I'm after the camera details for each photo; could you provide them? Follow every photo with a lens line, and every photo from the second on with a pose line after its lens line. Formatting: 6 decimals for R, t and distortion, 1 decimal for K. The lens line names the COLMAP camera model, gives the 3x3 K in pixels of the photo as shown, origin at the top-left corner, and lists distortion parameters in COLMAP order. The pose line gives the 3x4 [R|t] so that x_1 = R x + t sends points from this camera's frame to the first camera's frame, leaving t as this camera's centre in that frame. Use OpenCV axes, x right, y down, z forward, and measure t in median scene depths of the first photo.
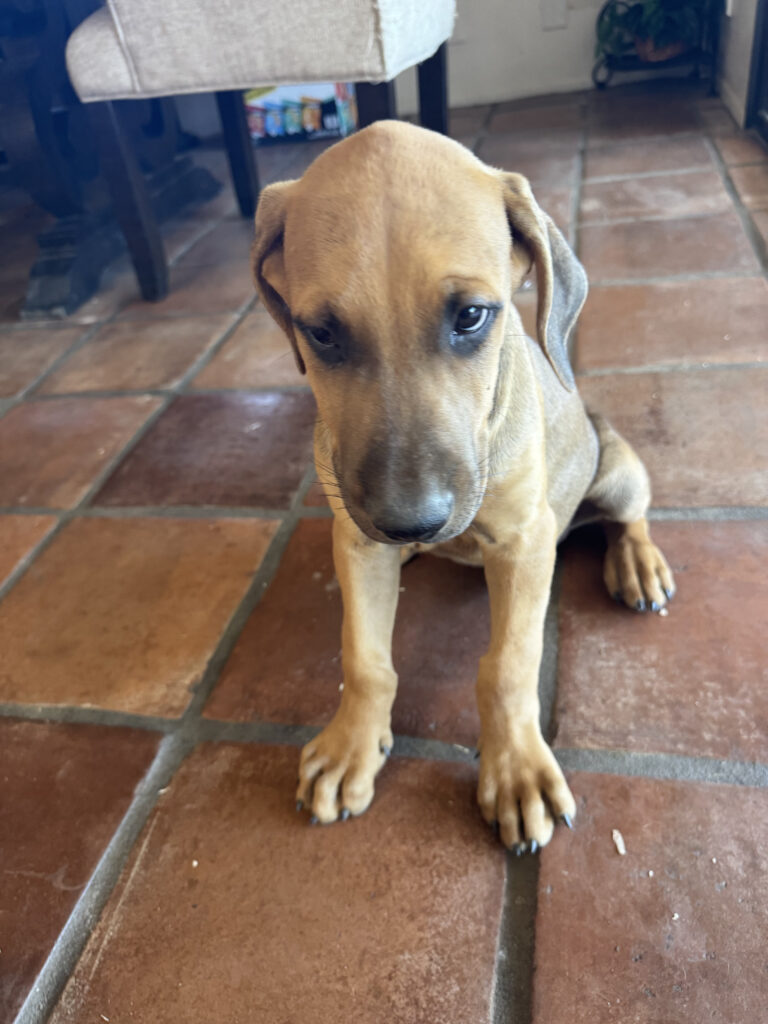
lens RADIAL K [[753.4, 0, 389.0], [0, 753.4, 512.3], [0, 0, 1]] dist [-0.023435, 0.003588]
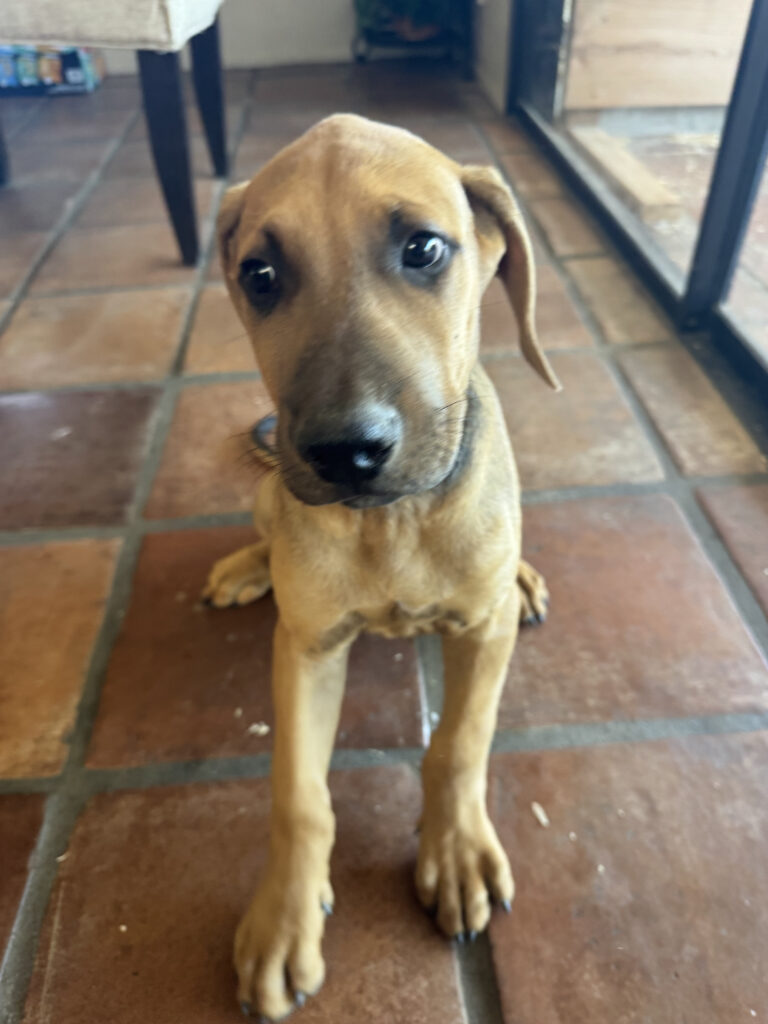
lens RADIAL K [[774.0, 0, 393.9], [0, 774.0, 511.8], [0, 0, 1]] dist [-0.031764, 0.009648]
pose [[0.948258, -0.090515, 0.304325, -0.178953], [0.079886, 0.995685, 0.047225, -0.062368], [-0.307287, -0.020470, 0.951397, 0.003567]]
